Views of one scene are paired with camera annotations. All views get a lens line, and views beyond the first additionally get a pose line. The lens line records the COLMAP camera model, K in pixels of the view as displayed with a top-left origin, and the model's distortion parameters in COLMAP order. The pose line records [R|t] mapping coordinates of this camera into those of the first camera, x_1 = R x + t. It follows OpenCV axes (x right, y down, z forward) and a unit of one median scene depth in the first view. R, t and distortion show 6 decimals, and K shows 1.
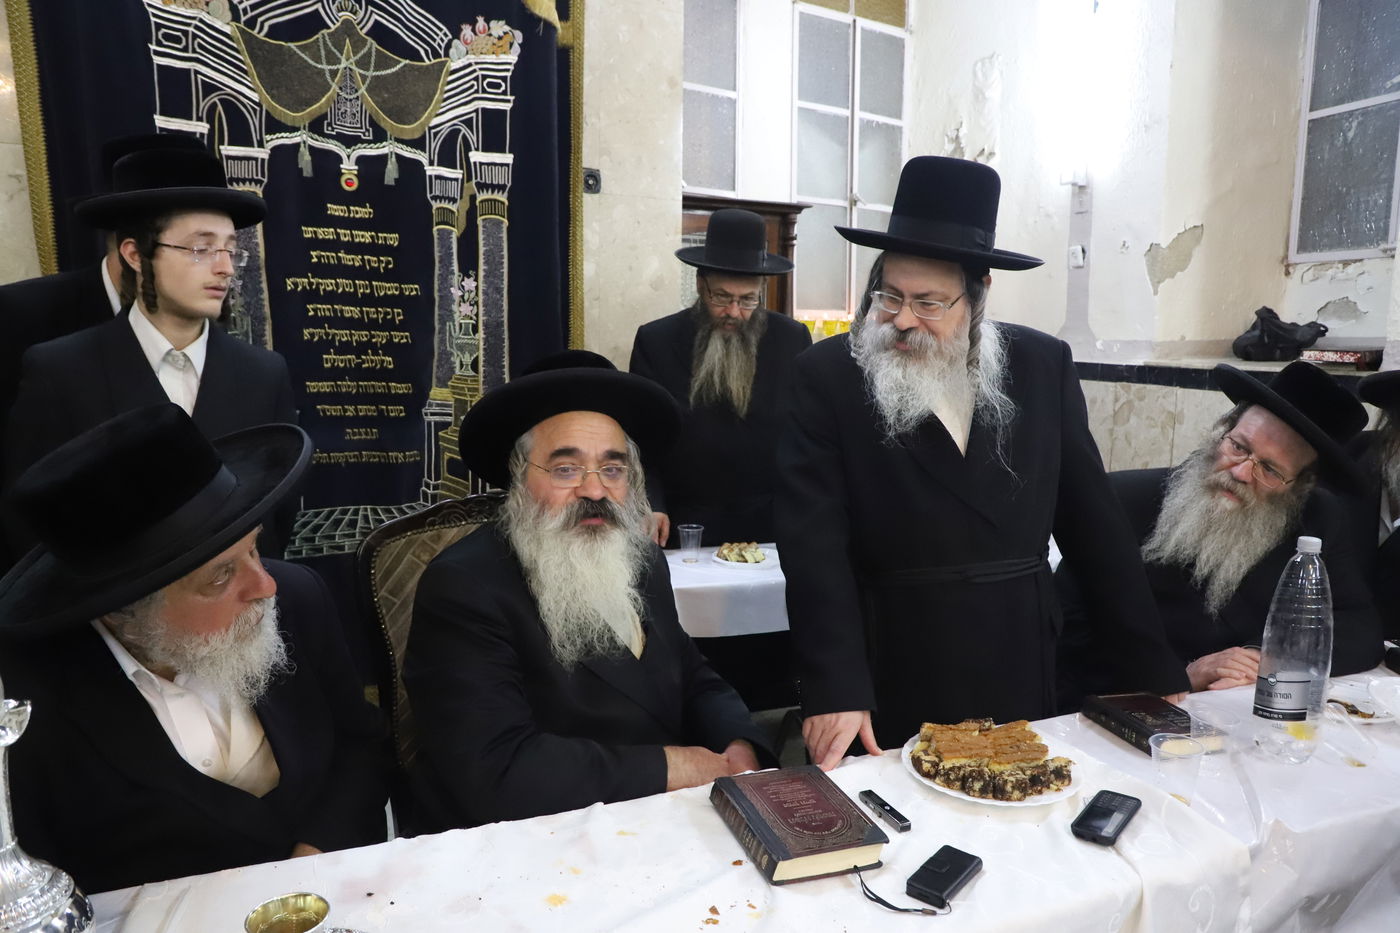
lens RADIAL K [[967.3, 0, 716.3], [0, 967.3, 468.3], [0, 0, 1]] dist [-0.078124, 0.041771]
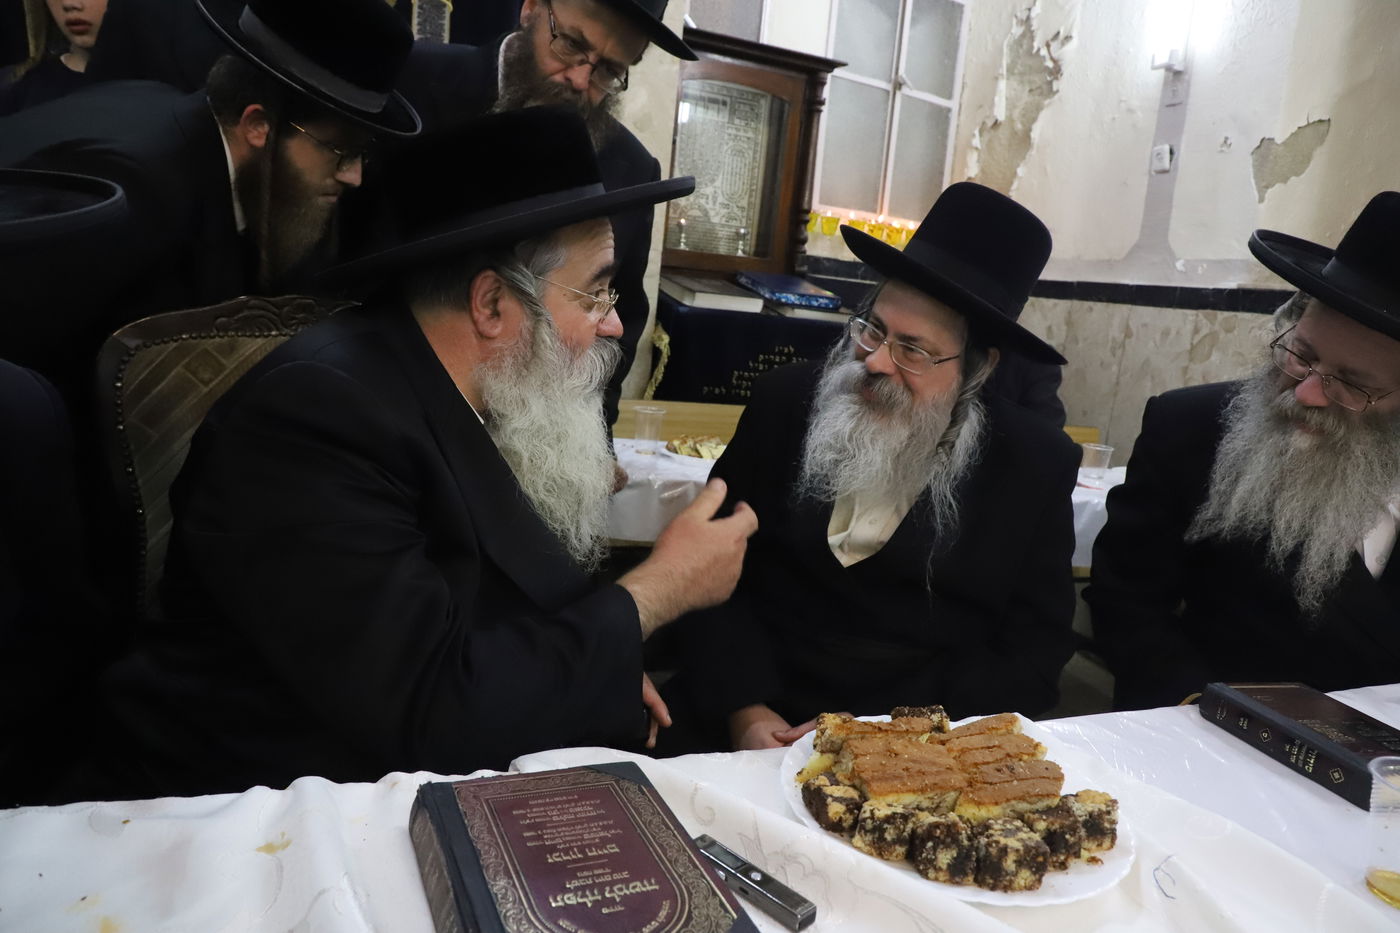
lens RADIAL K [[967.3, 0, 716.3], [0, 967.3, 468.3], [0, 0, 1]] dist [-0.078124, 0.041771]
pose [[0.995659, 0.091927, -0.014597, 0.043489], [-0.091266, 0.994986, 0.040904, 0.065990], [0.018284, -0.039394, 0.999056, 0.234337]]
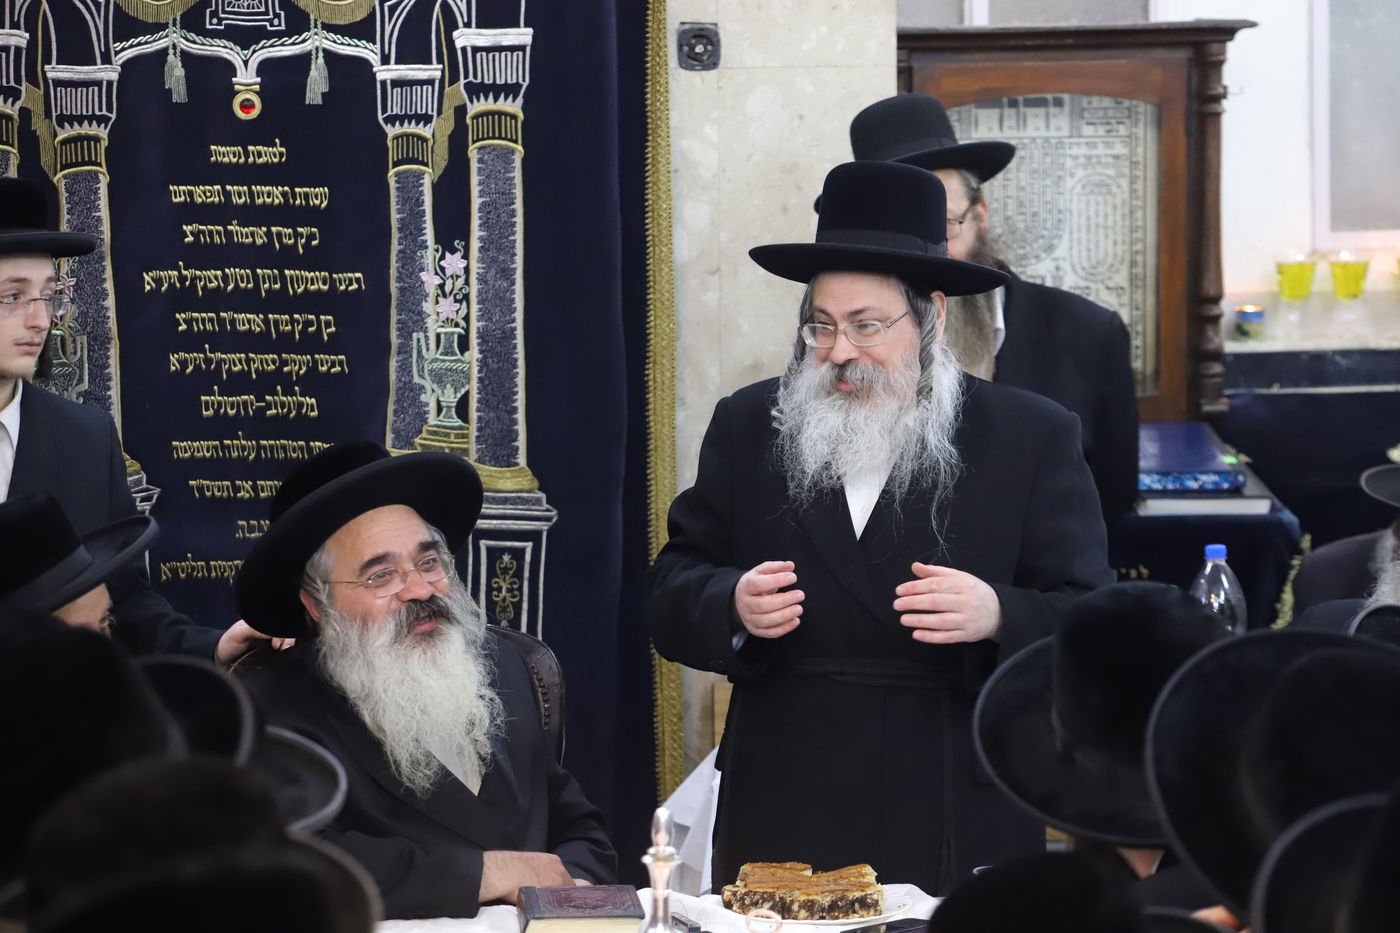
lens RADIAL K [[5245.8, 0, 700.0], [0, 5245.8, 466.5], [0, 0, 1]] dist [0.617354, 3.064012]
pose [[0.948313, 0.006718, -0.317265, 0.866658], [-0.023079, 0.998588, -0.047839, 0.070785], [0.316495, 0.052689, 0.947130, -1.884376]]
